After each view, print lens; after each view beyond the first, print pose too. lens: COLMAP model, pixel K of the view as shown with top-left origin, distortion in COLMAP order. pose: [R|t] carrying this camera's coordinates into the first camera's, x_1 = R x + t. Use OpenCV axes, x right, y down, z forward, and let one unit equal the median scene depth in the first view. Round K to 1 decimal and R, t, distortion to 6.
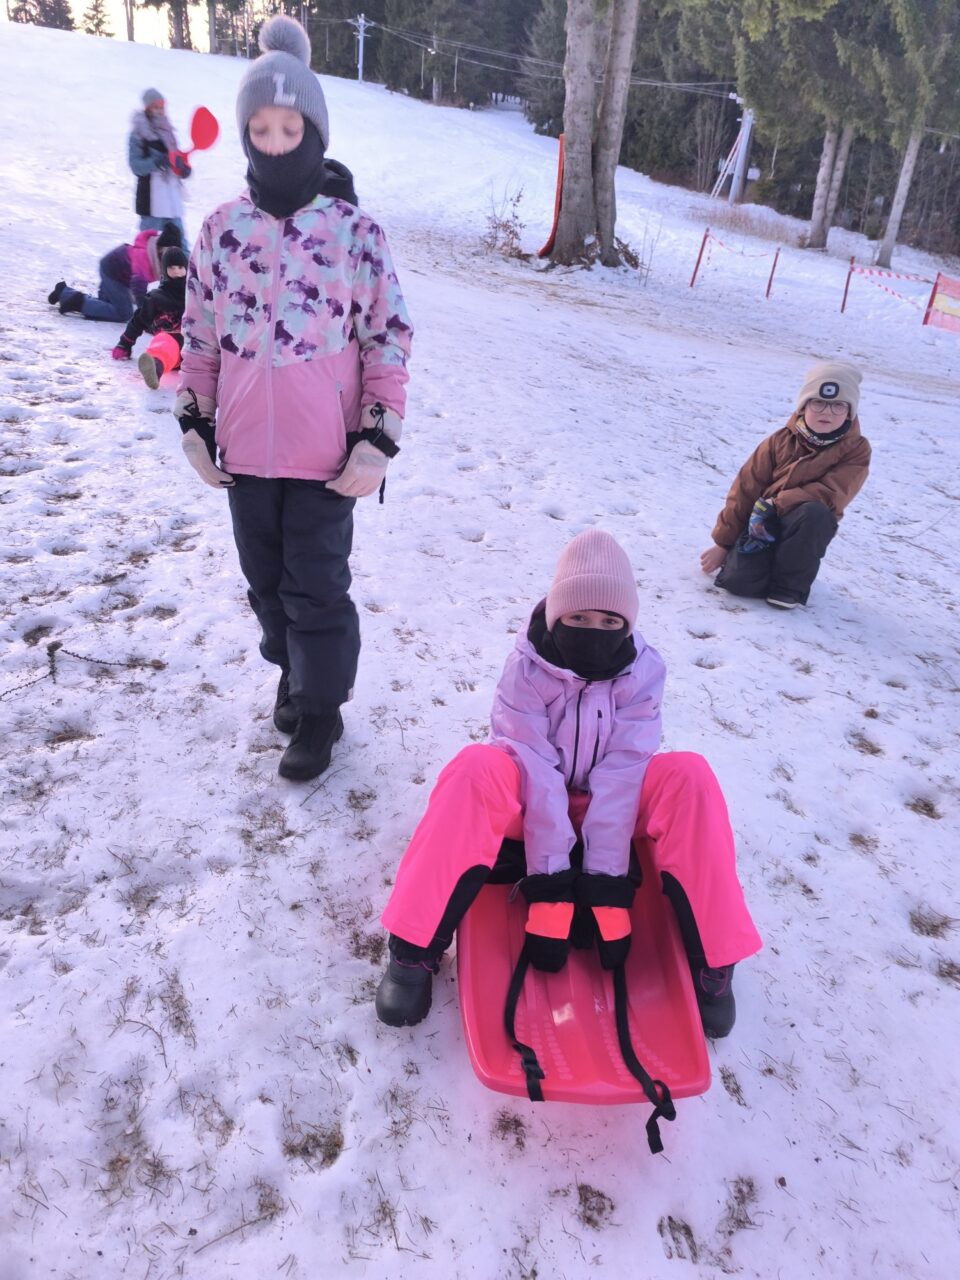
lens RADIAL K [[871.6, 0, 489.3], [0, 871.6, 623.8], [0, 0, 1]] dist [0.047638, -0.047969]
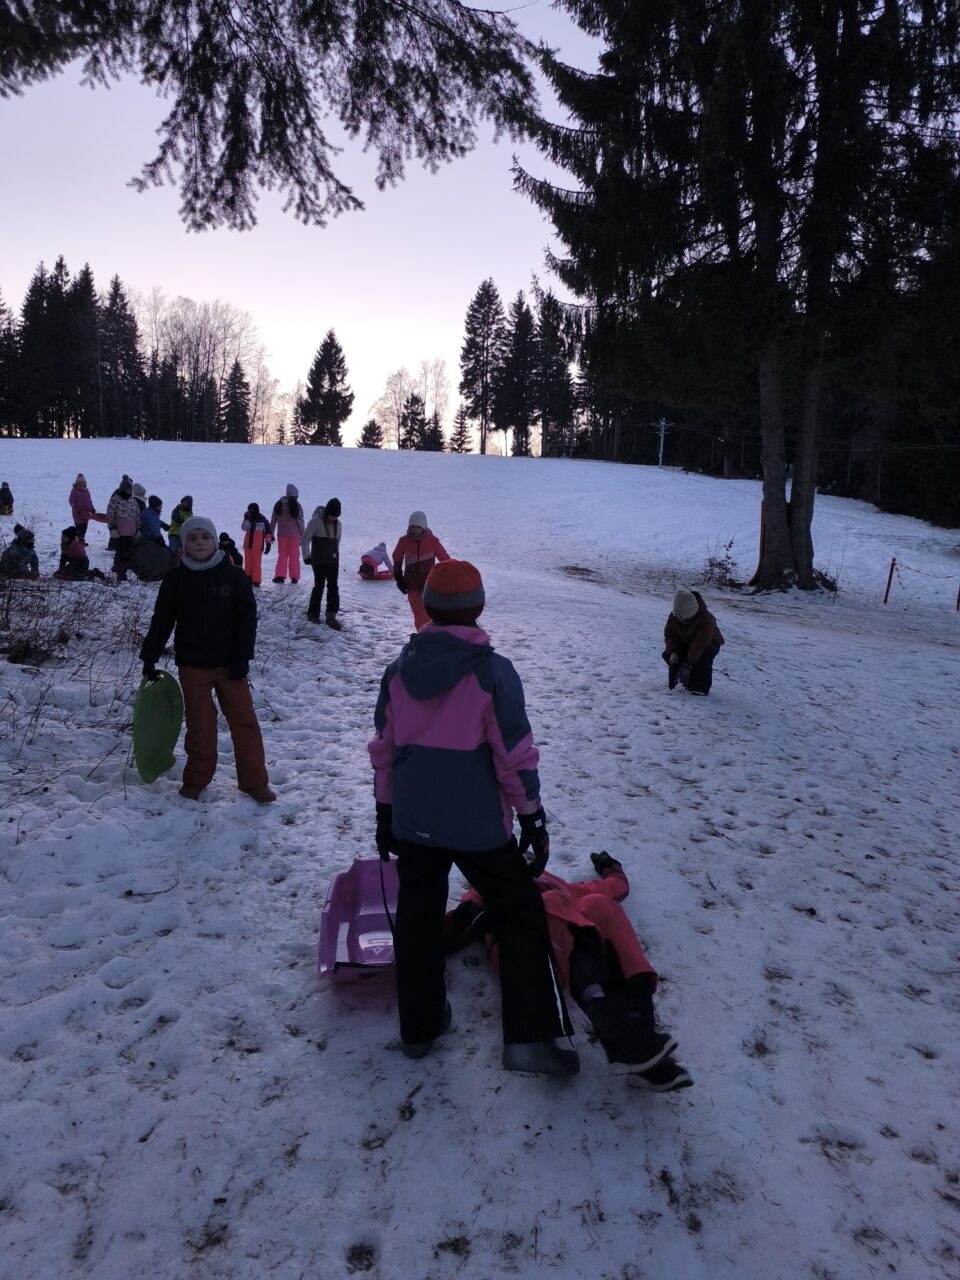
lens RADIAL K [[871.6, 0, 489.3], [0, 871.6, 623.8], [0, 0, 1]] dist [0.047638, -0.047969]
pose [[0.944379, -0.022741, -0.328071, 0.113041], [-0.098767, 0.931938, -0.348908, 0.111260], [0.313676, 0.361904, 0.877857, -0.206565]]
